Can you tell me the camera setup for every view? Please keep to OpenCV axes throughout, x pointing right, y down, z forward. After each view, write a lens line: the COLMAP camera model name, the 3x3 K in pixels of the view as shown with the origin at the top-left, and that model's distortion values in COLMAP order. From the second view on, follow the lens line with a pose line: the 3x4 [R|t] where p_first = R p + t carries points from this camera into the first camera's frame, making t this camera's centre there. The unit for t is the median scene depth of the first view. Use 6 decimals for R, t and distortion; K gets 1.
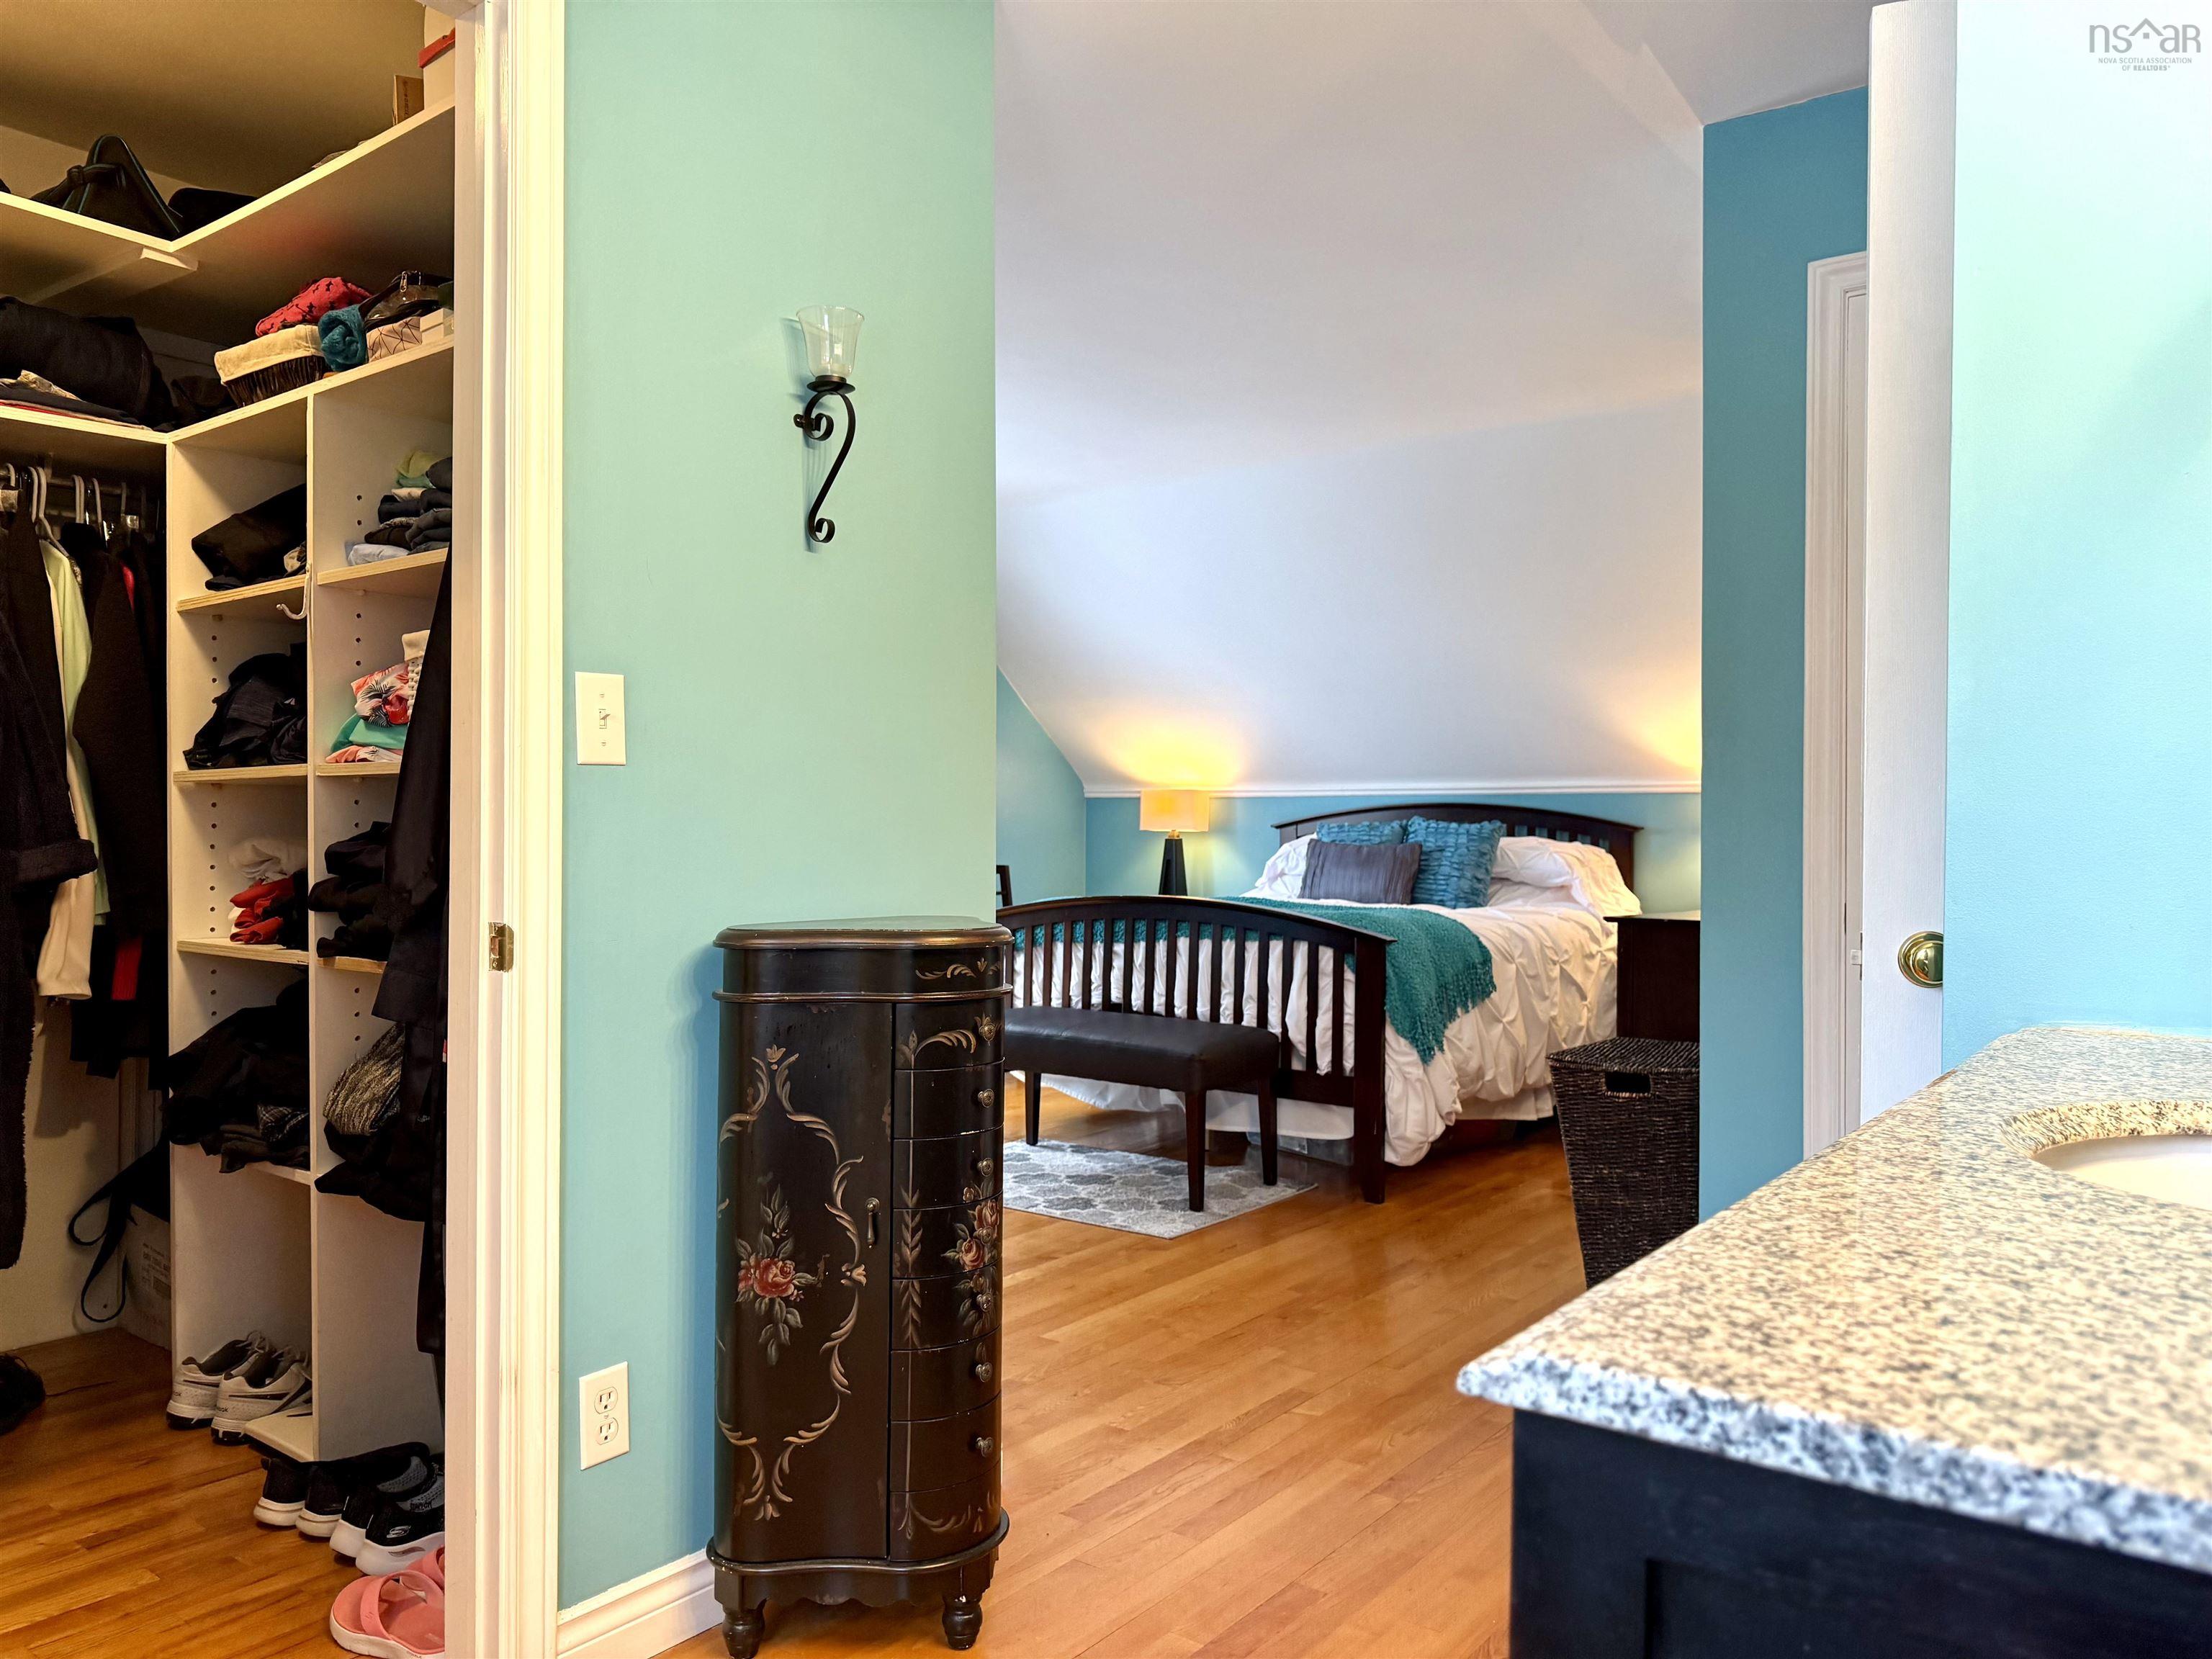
lens RADIAL K [[1584.2, 0, 1101.9], [0, 1584.2, 837.5], [0, 0, 1]] dist [0.006980, -0.017684]
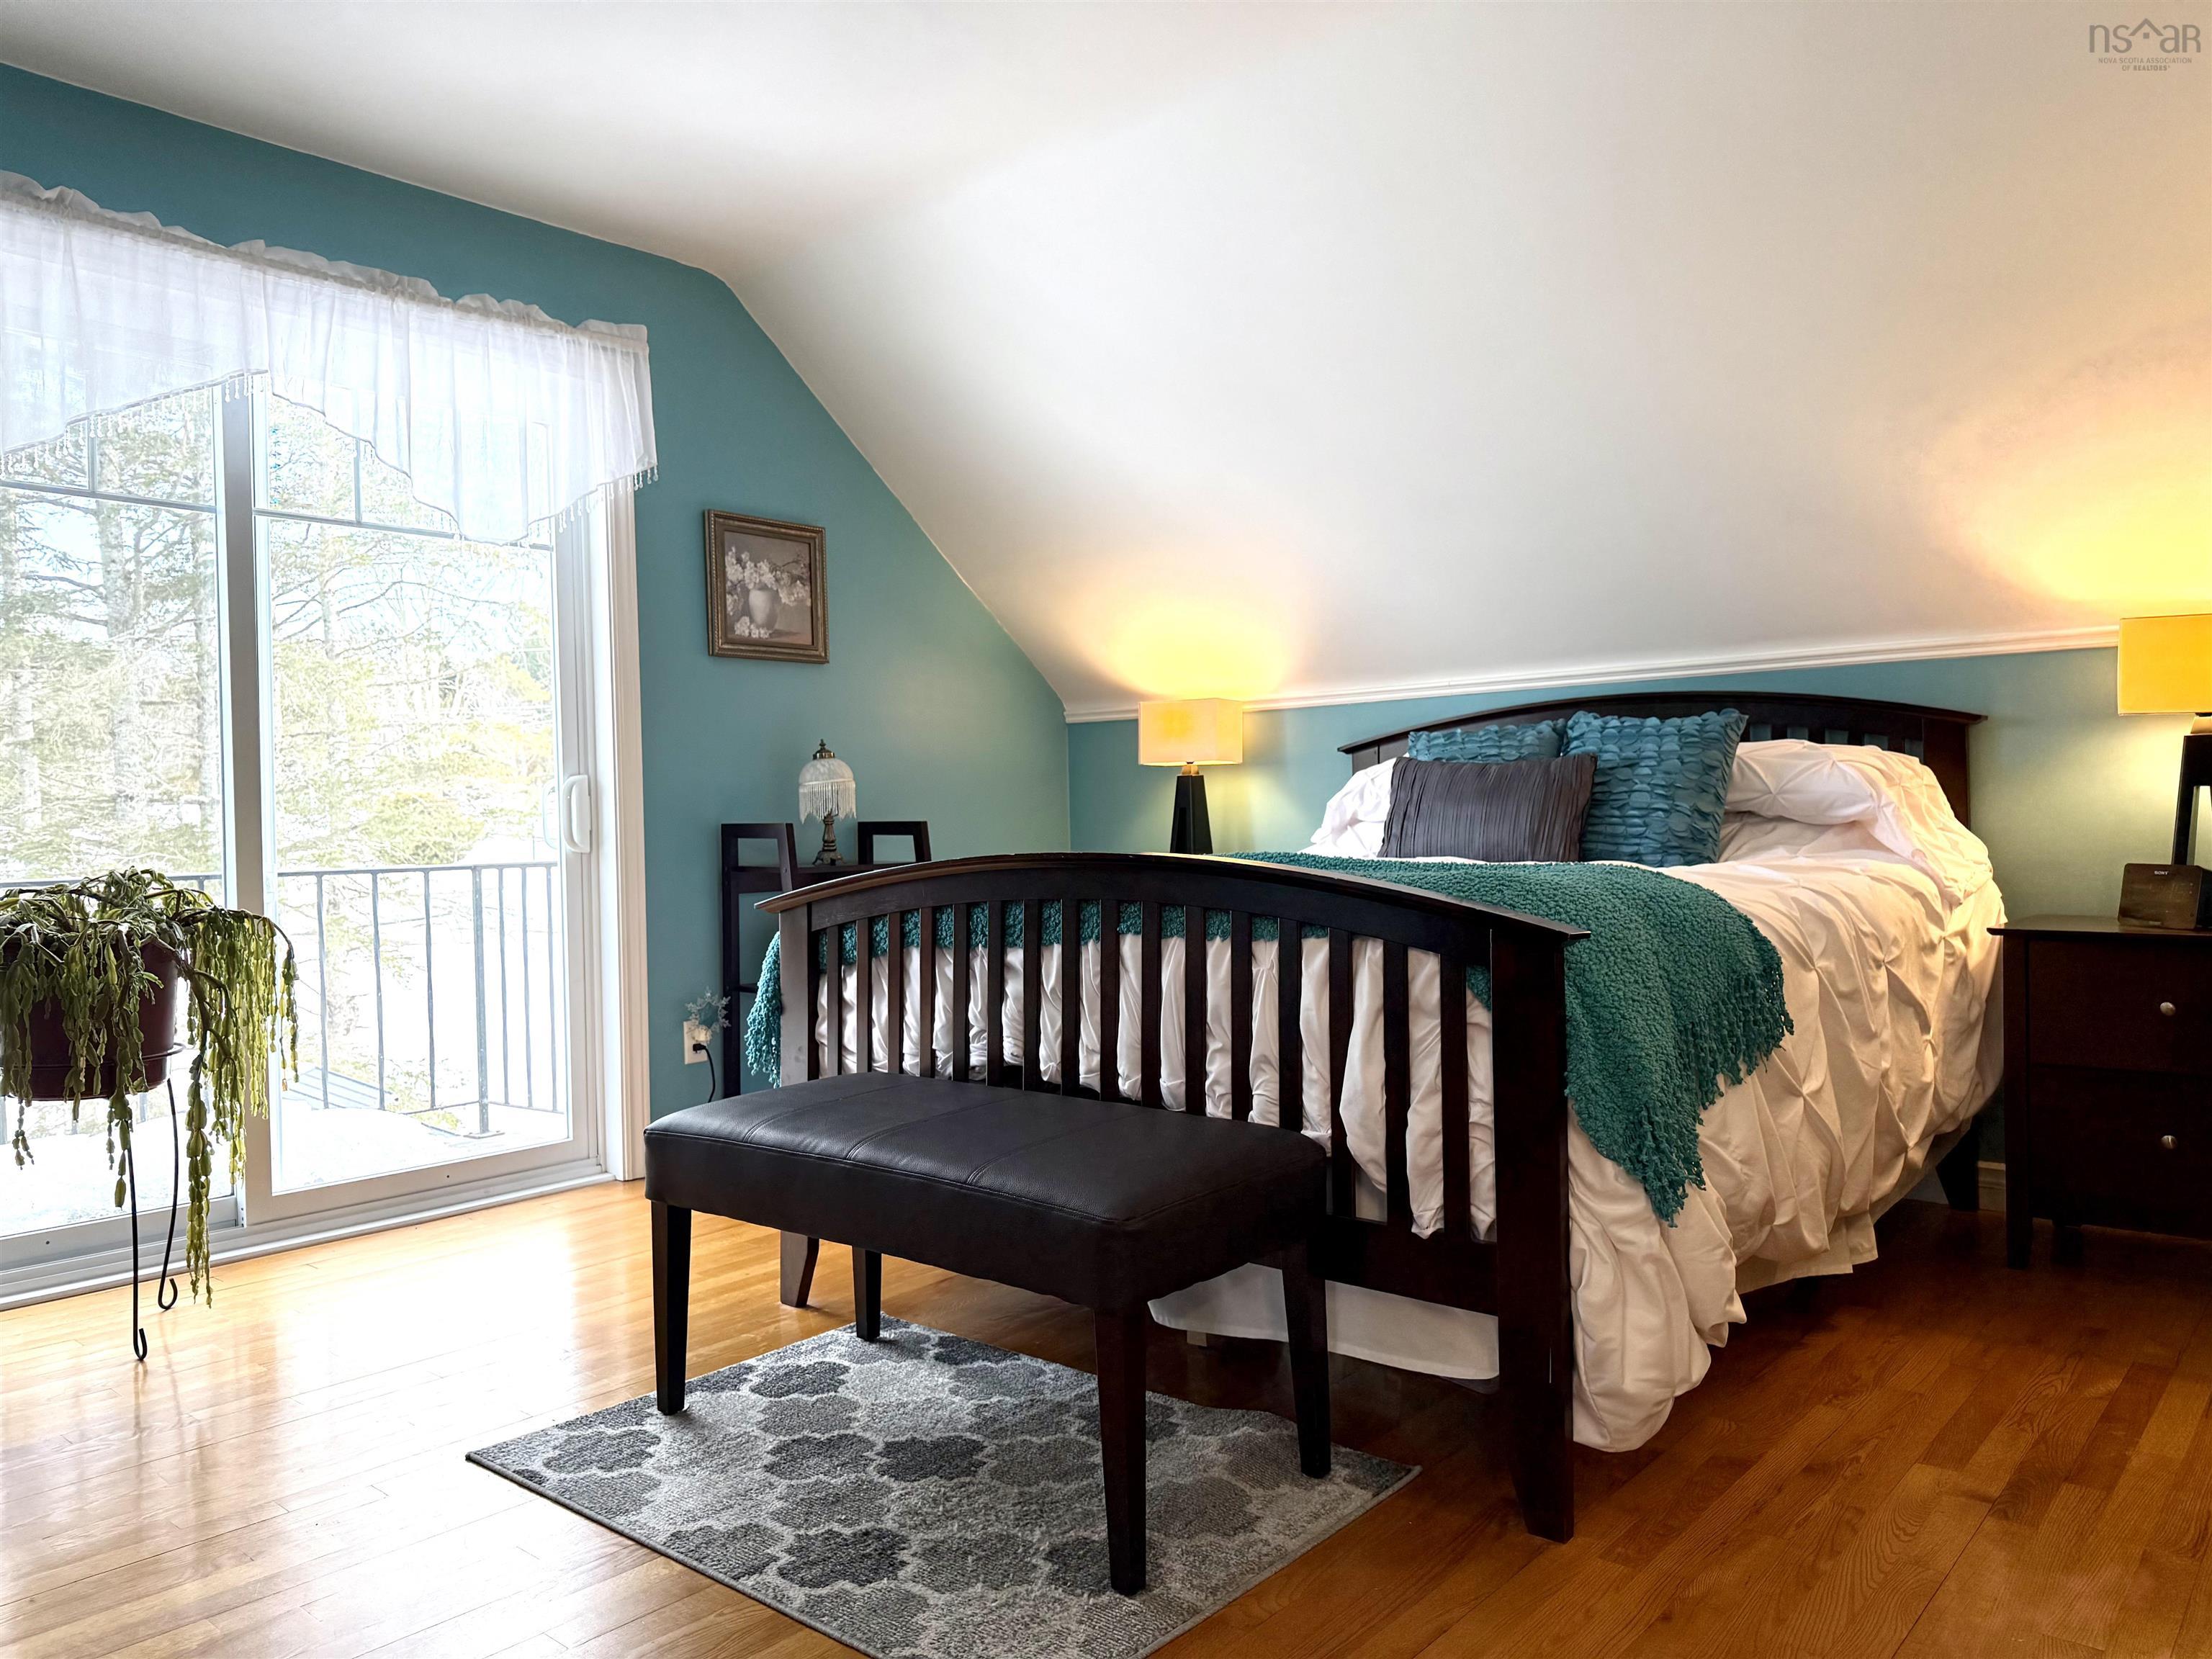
lens RADIAL K [[1582.5, 0, 1097.6], [0, 1582.5, 845.0], [0, 0, 1]] dist [0.083930, -0.216593]
pose [[0.997260, -0.028353, -0.068320, 0.074001], [0.029385, 0.999468, 0.014143, 0.027245], [0.067883, -0.016112, 0.997563, 0.498856]]
